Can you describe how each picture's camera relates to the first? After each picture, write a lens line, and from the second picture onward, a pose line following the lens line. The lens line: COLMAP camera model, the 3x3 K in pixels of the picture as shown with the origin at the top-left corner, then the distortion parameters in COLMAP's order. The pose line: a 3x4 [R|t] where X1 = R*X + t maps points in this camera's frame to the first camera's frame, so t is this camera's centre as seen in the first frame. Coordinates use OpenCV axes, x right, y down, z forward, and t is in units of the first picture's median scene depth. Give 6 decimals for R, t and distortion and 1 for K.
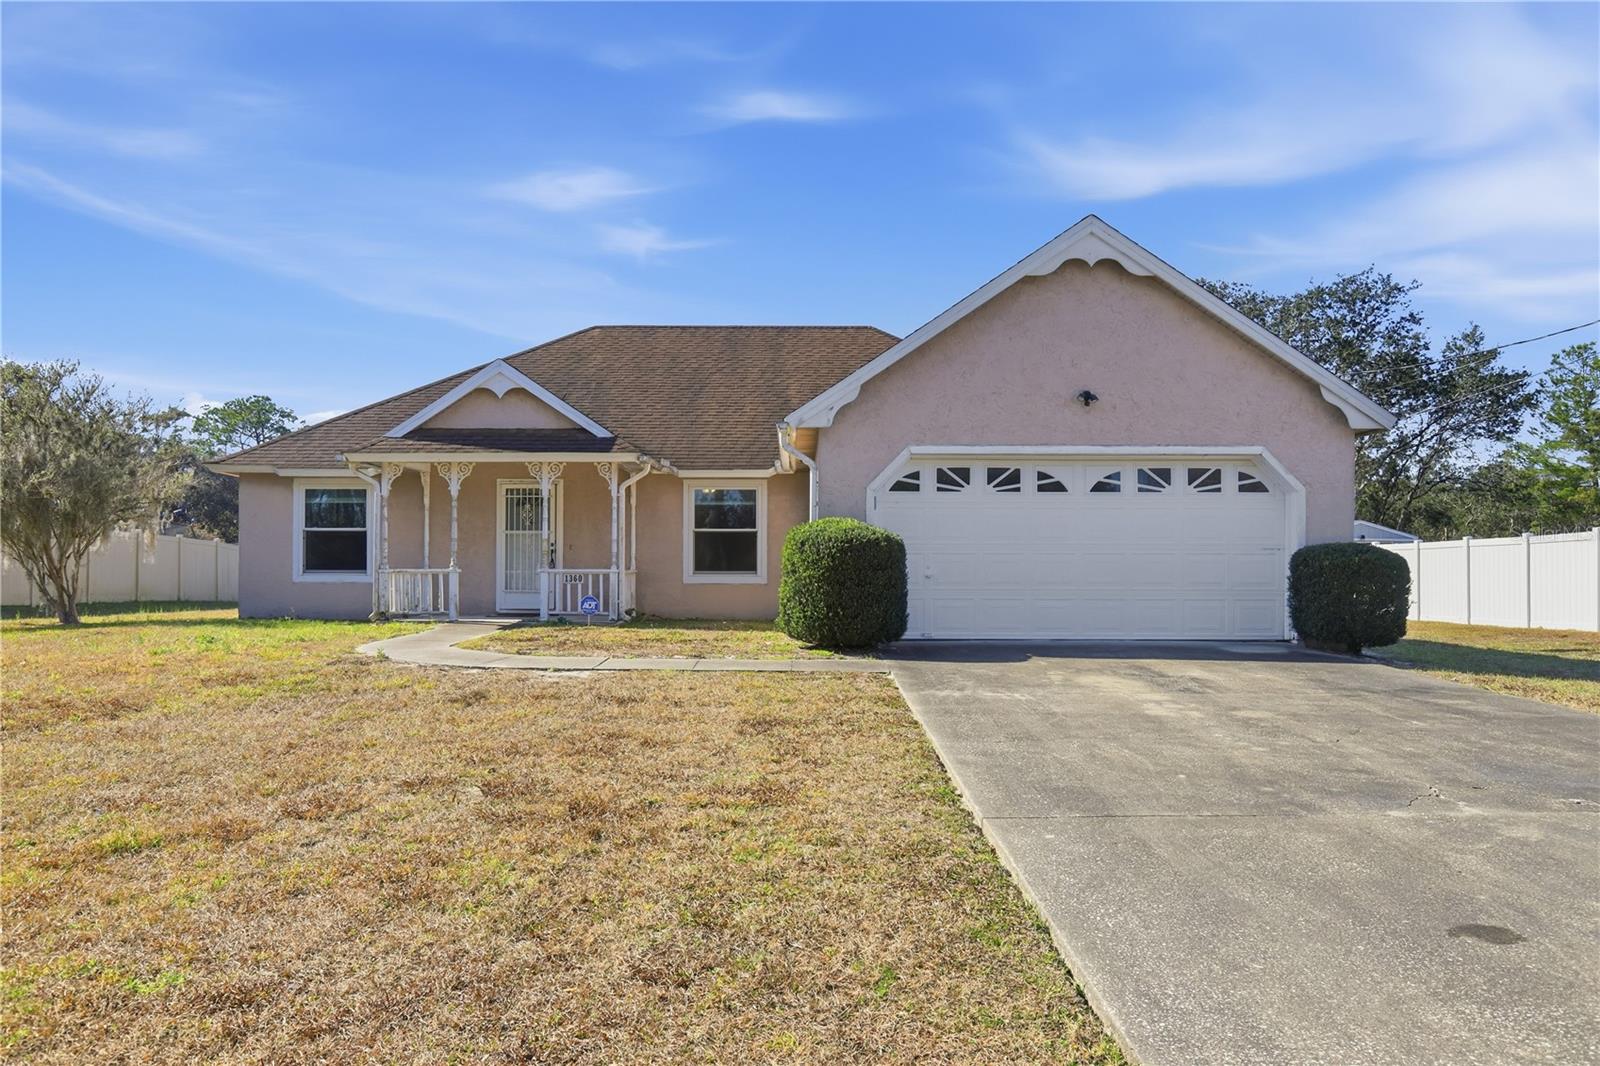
lens RADIAL K [[1055.4, 0, 795.8], [0, 1055.4, 553.2], [0, 0, 1]] dist [0.004185, -0.001072]
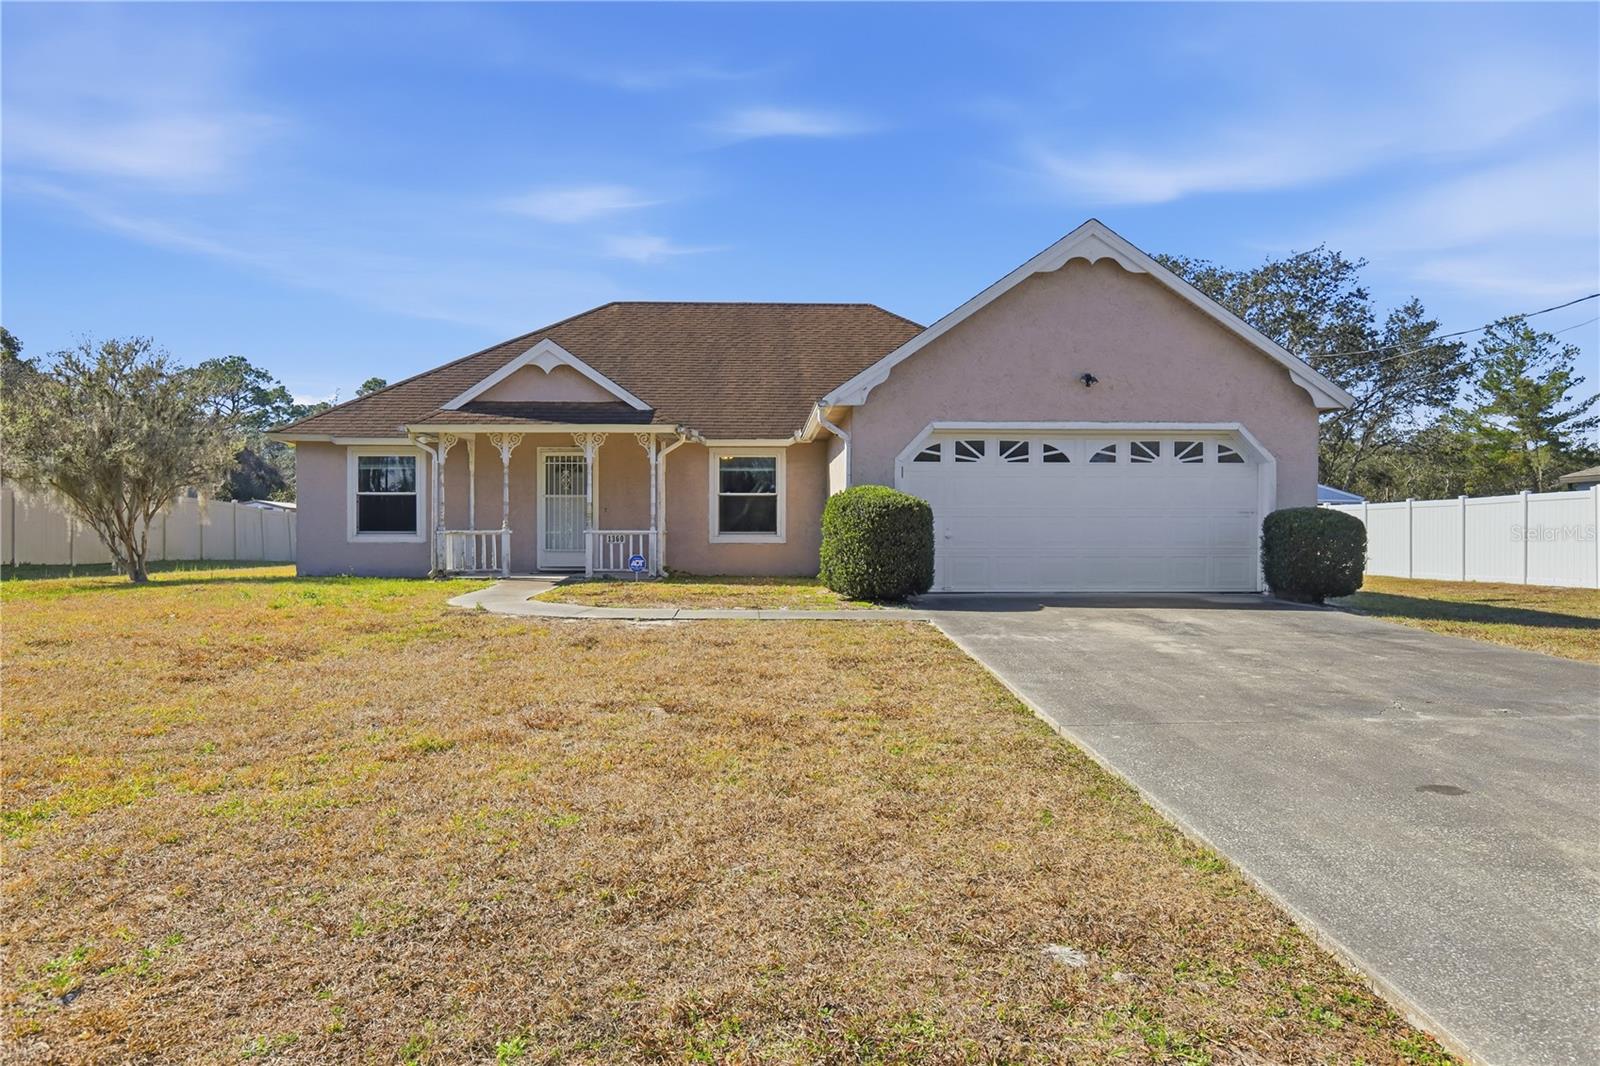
lens RADIAL K [[1036.1, 0, 793.7], [0, 1036.1, 529.1], [0, 0, 1]] dist [0.005777, -0.003195]
pose [[0.999406, -0.001561, 0.034441, -0.062561], [0.000964, 0.999849, 0.017330, -0.004761], [-0.034463, -0.017287, 0.999256, -0.084823]]
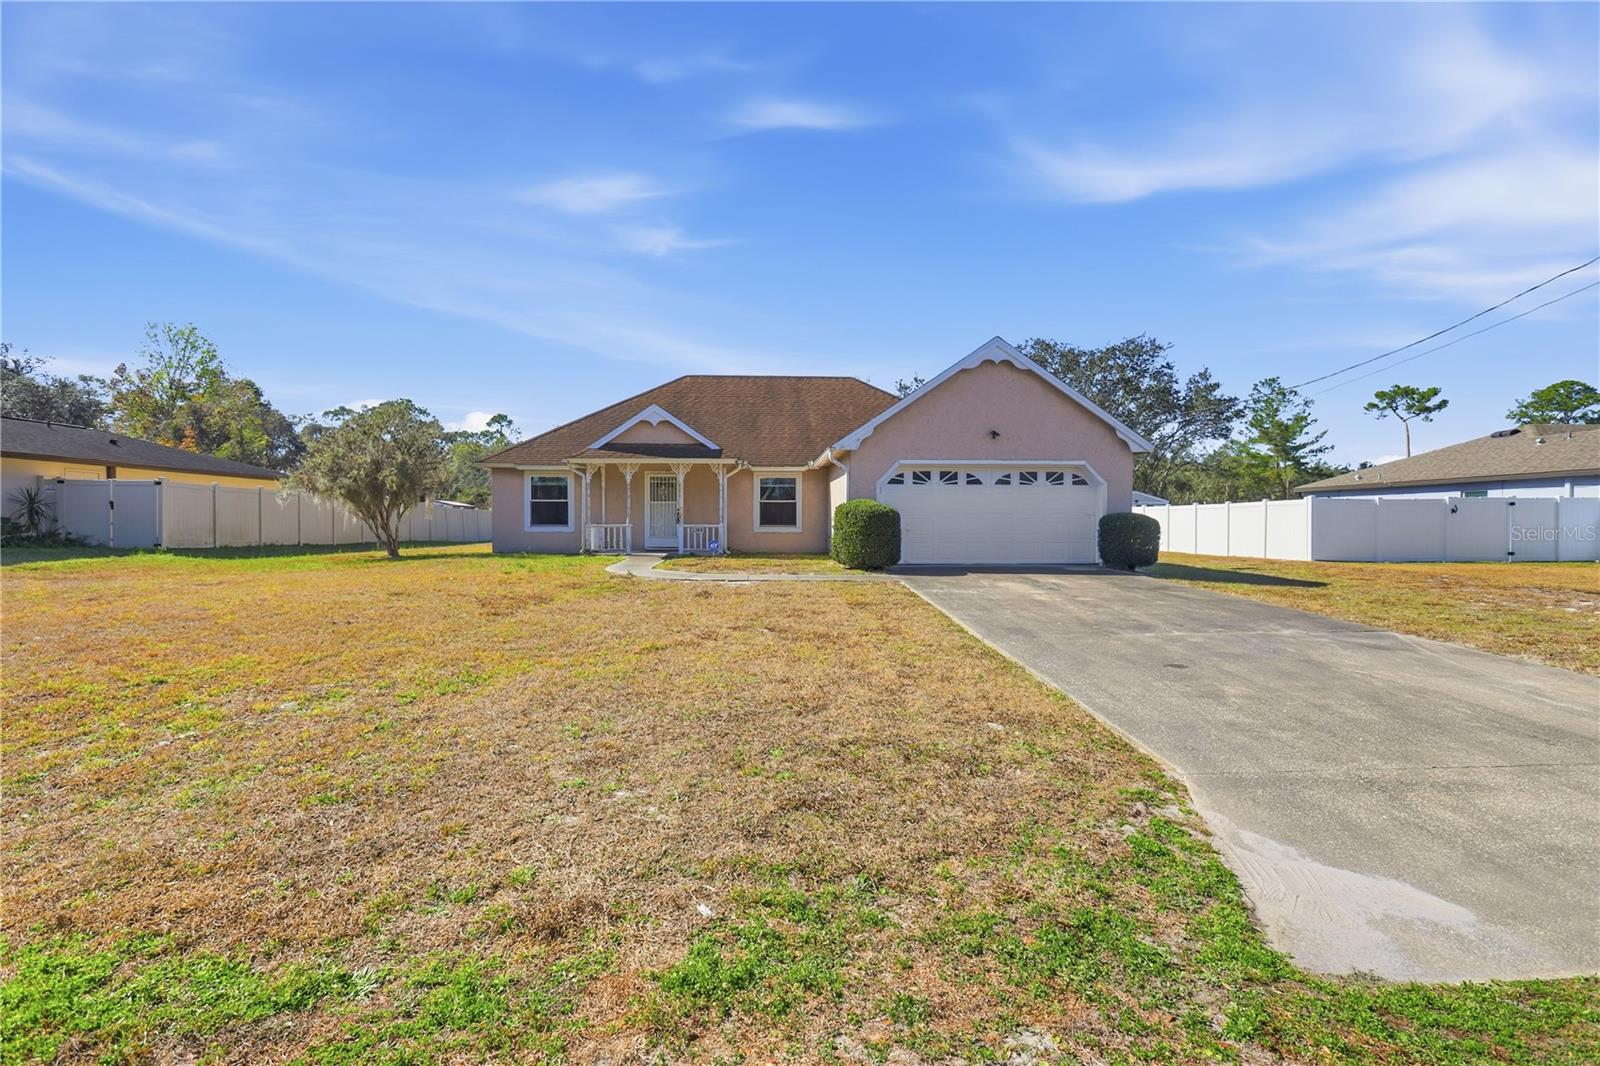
lens RADIAL K [[719.9, 0, 794.5], [0, 719.9, 523.1], [0, 0, 1]] dist [-0.002295, 0.000092]
pose [[0.998836, -0.000853, 0.048221, -0.107660], [-0.000385, 0.999670, 0.025666, -0.018032], [-0.048227, -0.025655, 0.998507, -0.201348]]
